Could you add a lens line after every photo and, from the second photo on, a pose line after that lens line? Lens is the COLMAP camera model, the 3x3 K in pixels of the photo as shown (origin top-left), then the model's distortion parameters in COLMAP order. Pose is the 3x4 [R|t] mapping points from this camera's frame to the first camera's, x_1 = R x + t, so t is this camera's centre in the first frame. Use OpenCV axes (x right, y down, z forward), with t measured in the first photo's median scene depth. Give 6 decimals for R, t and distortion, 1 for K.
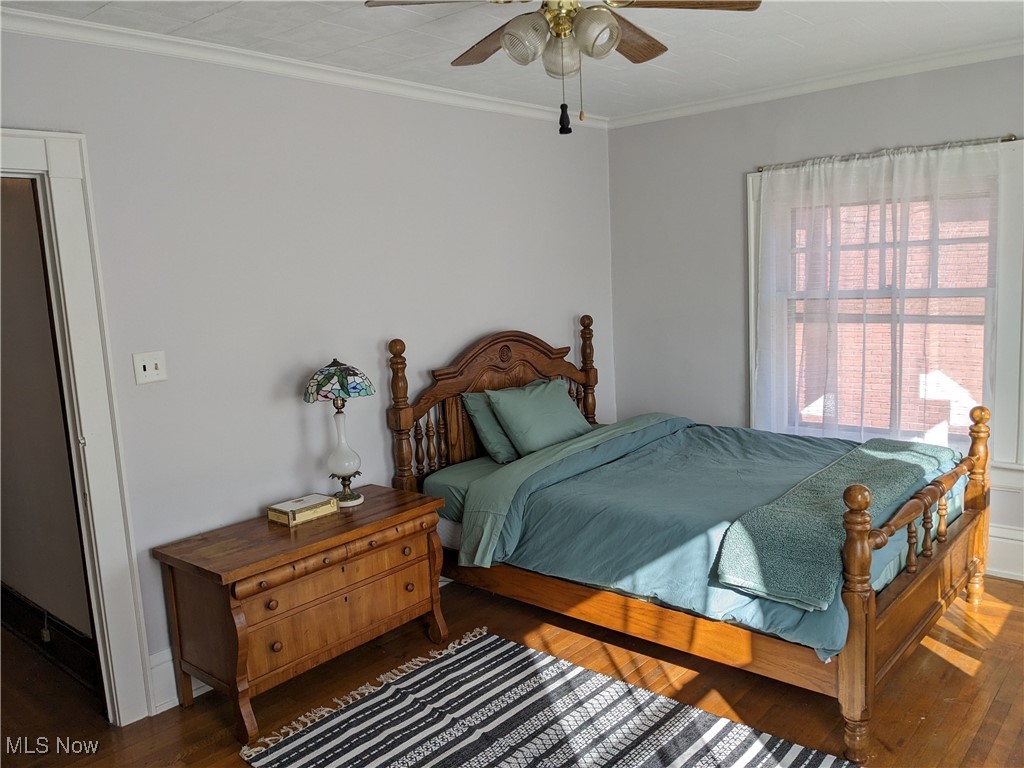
lens RADIAL K [[814.2, 0, 514.9], [0, 814.2, 386.2], [0, 0, 1]] dist [0.051587, -0.073174]
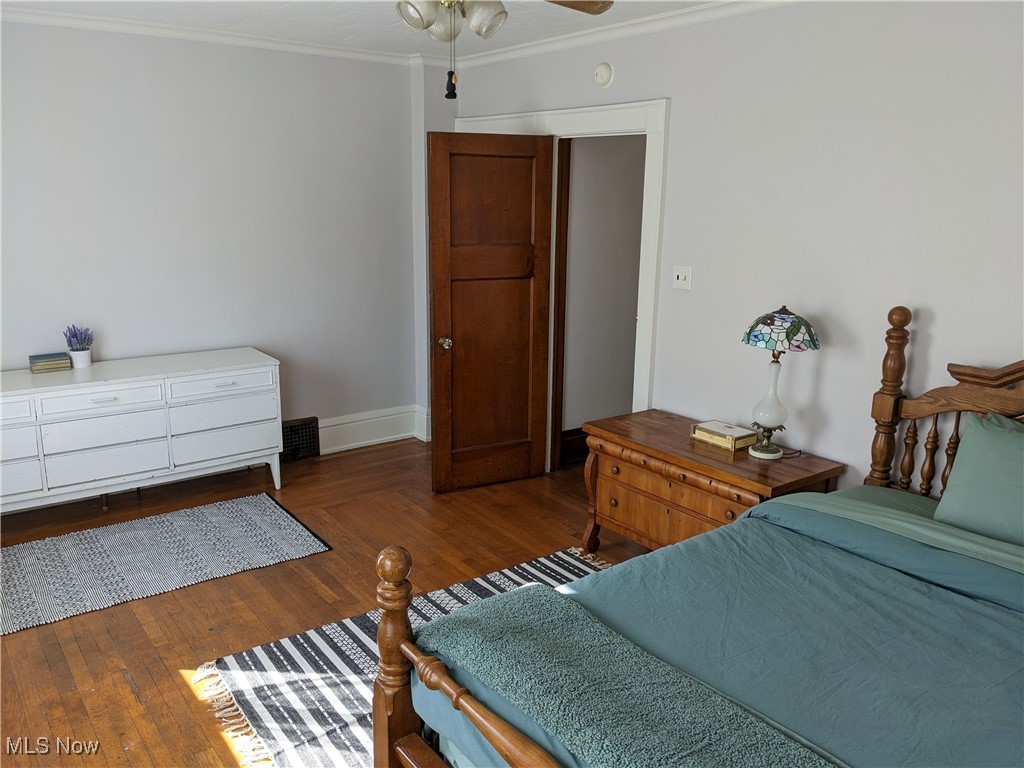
lens RADIAL K [[814.2, 0, 513.9], [0, 814.2, 381.6], [0, 0, 1]] dist [0.051587, -0.073174]
pose [[-0.225705, 0.262460, -0.938175, 0.817849], [-0.143566, 0.943549, 0.298503, -0.202274], [0.963559, 0.202063, -0.175283, 0.941187]]
